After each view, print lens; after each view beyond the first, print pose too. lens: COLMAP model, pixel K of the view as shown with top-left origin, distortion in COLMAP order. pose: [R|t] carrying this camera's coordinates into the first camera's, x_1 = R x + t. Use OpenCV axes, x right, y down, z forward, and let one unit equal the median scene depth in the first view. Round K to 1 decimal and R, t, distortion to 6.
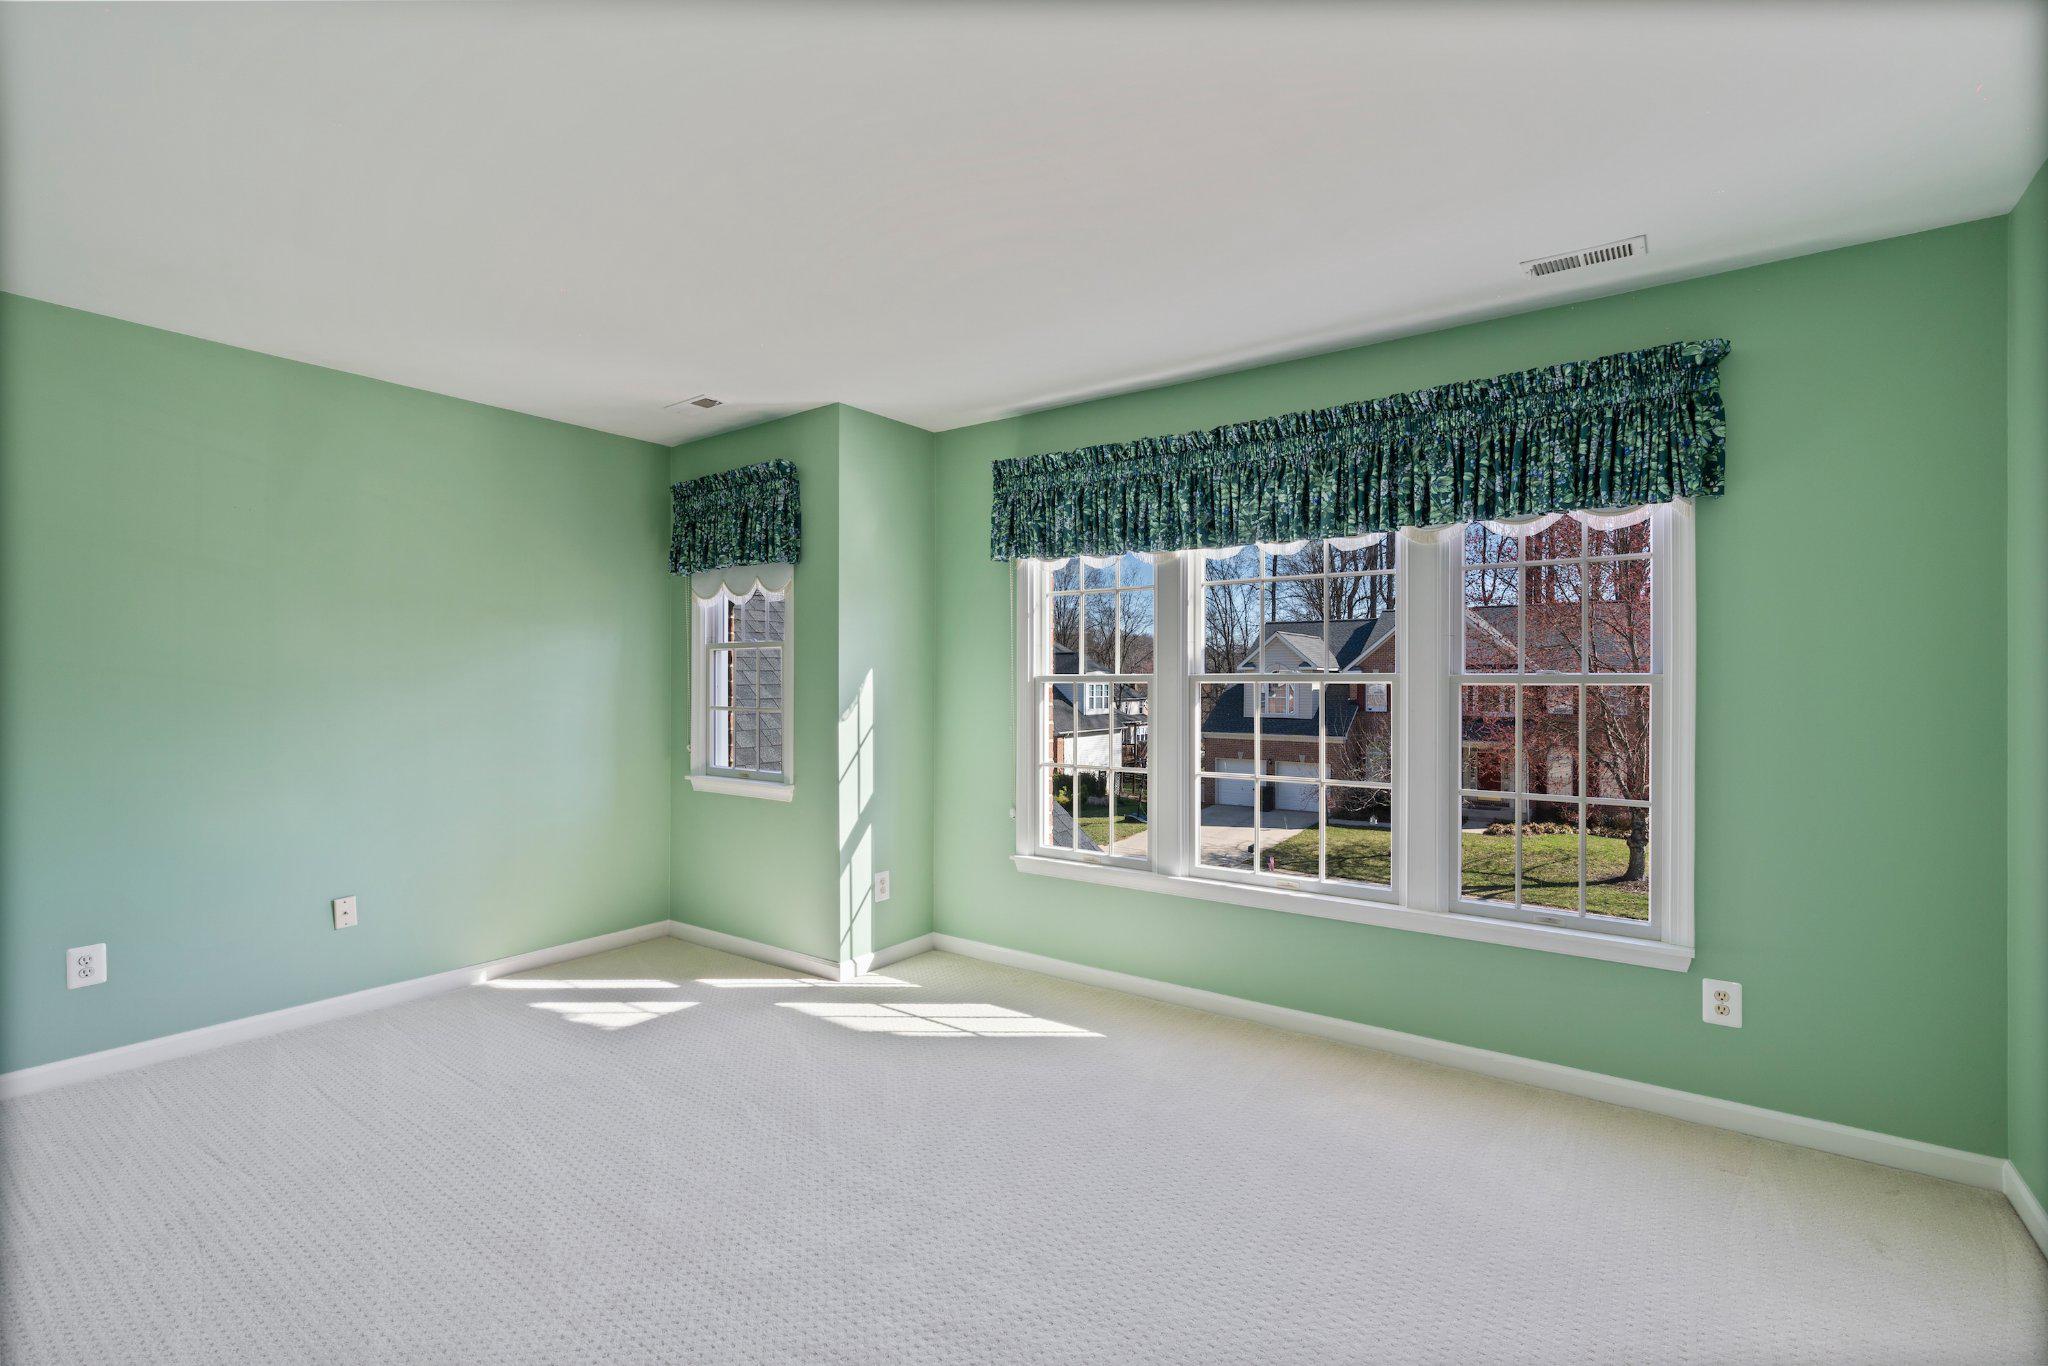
lens RADIAL K [[928.4, 0, 1039.3], [0, 928.4, 678.5], [0, 0, 1]] dist [-0.014216, 0.001880]
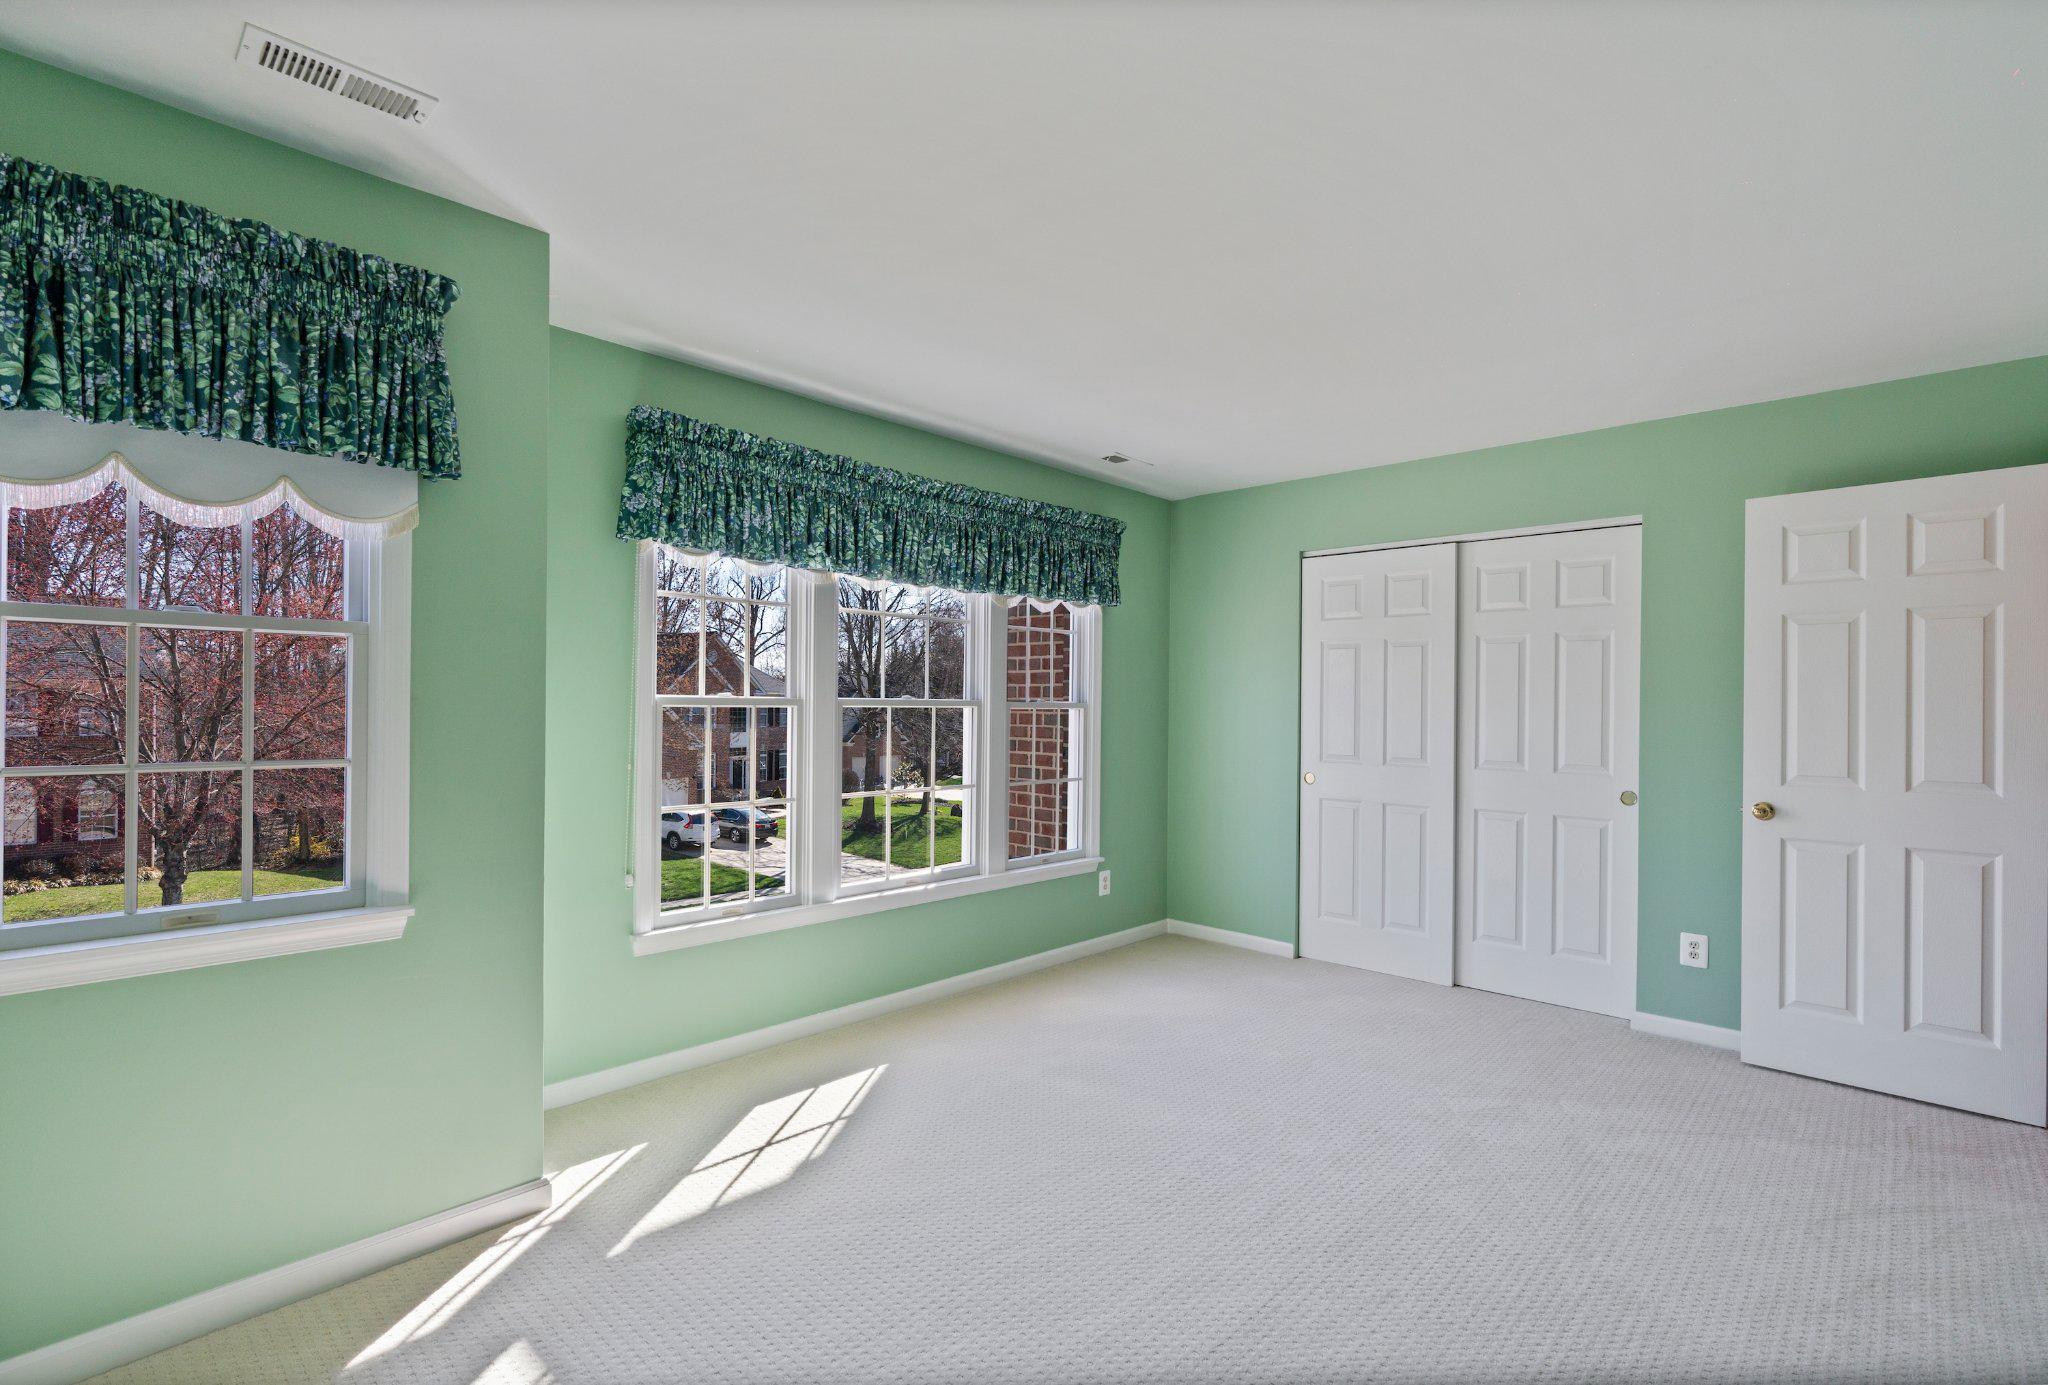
lens RADIAL K [[928.4, 0, 1023.5], [0, 928.4, 705.3], [0, 0, 1]] dist [-0.014216, 0.001880]
pose [[0.151456, 0.000457, 0.988464, -0.809000], [-0.011275, 0.999936, 0.001265, -0.000329], [-0.988400, -0.011336, 0.151451, 0.648727]]
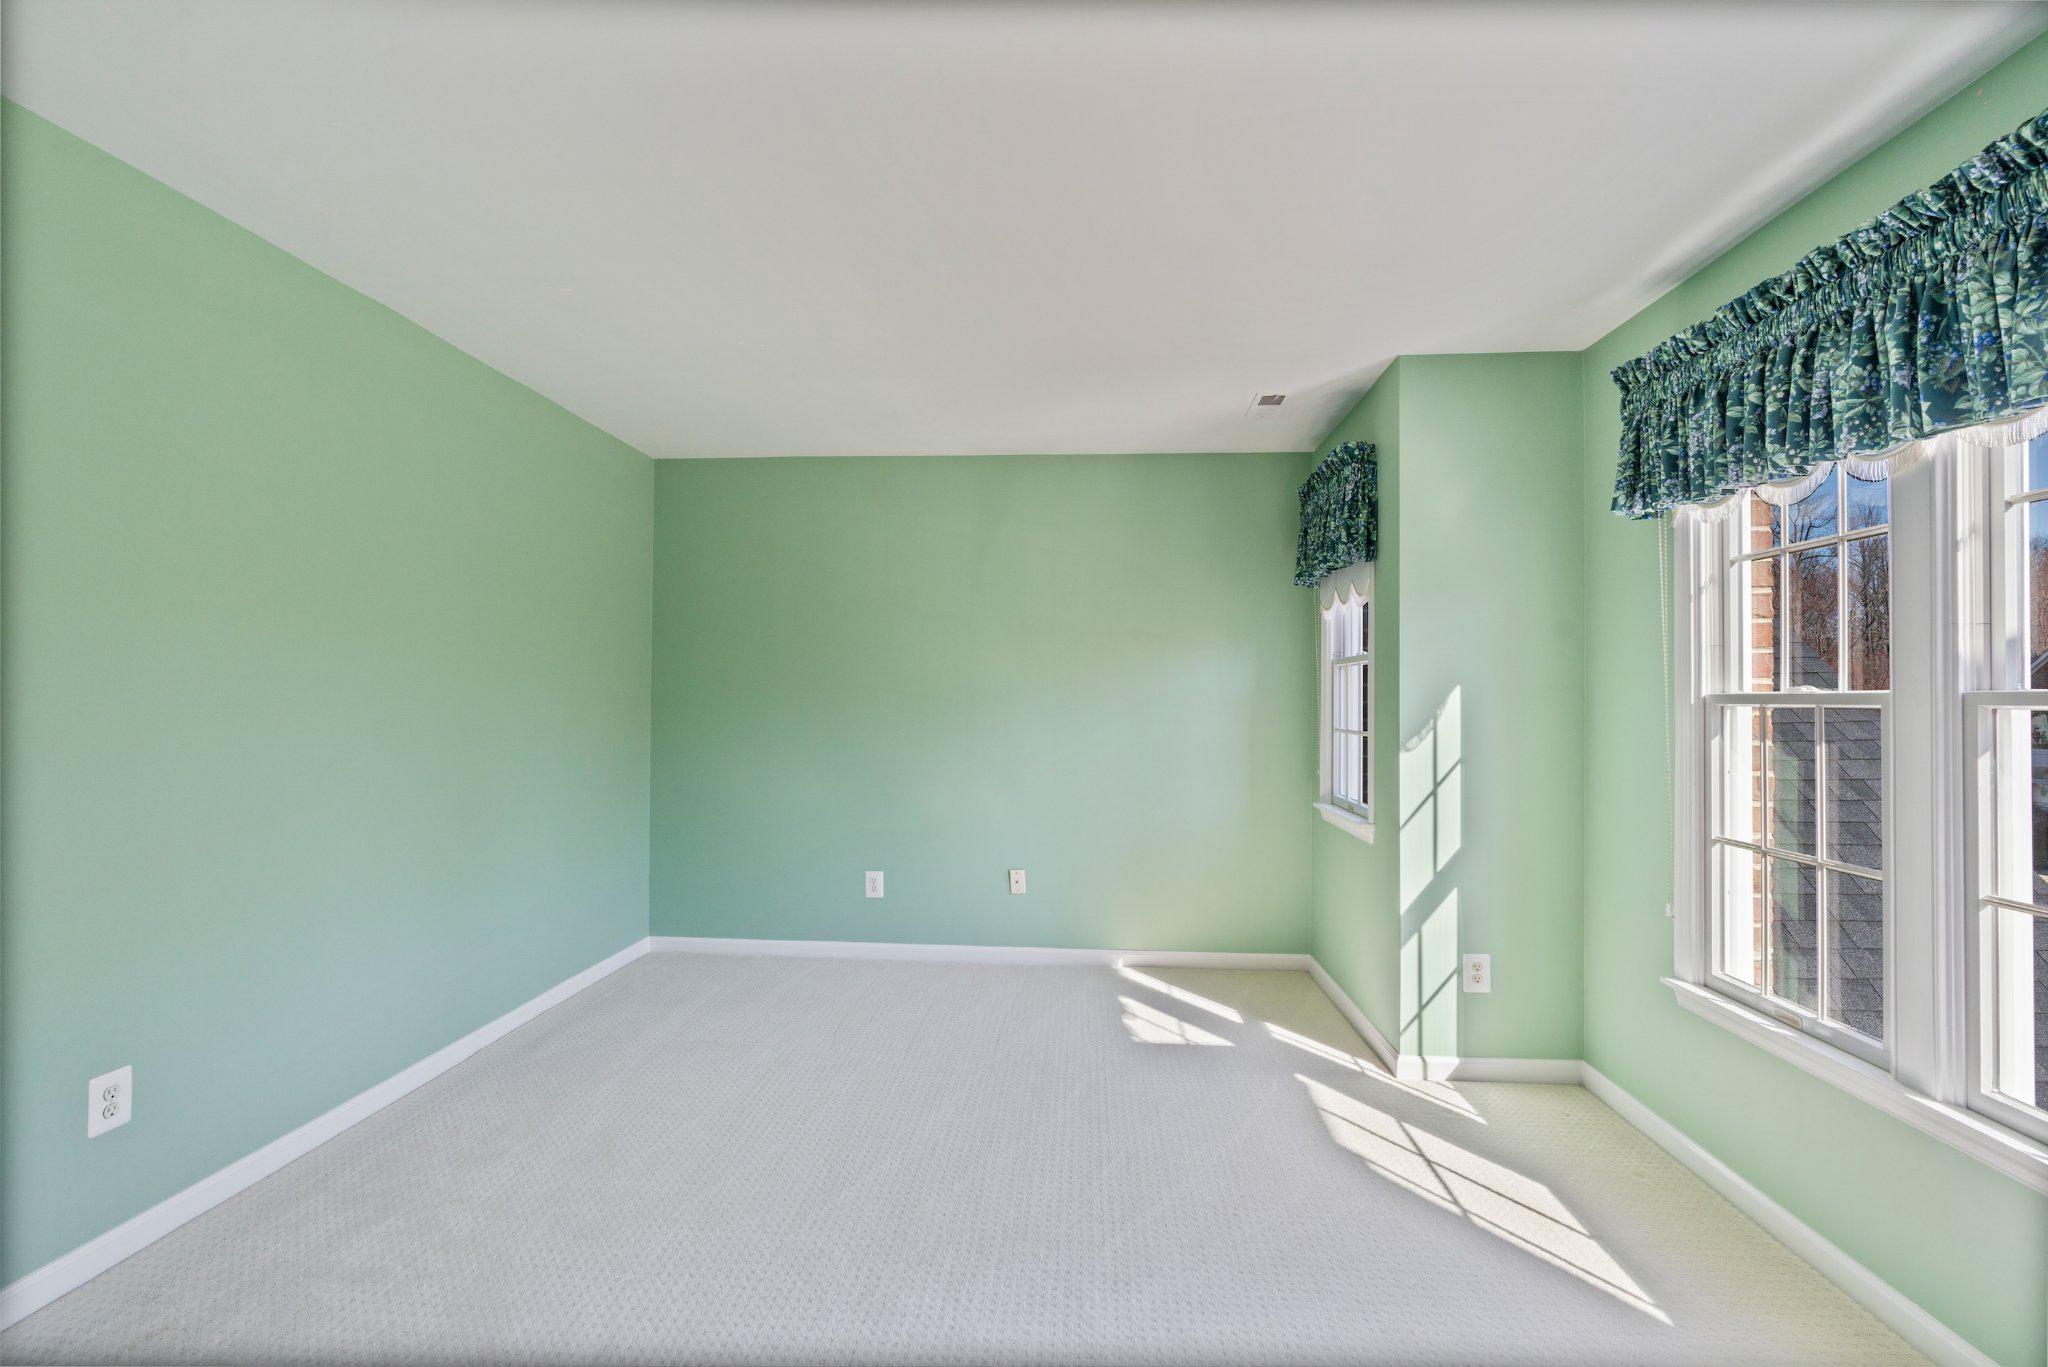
lens RADIAL K [[928.4, 0, 1016.9], [0, 928.4, 682.4], [0, 0, 1]] dist [-0.014216, 0.001880]
pose [[0.511026, -0.010866, -0.859496, 0.322472], [-0.005725, 0.999855, -0.016044, 0.001752], [0.859546, 0.013119, 0.510890, 0.327404]]
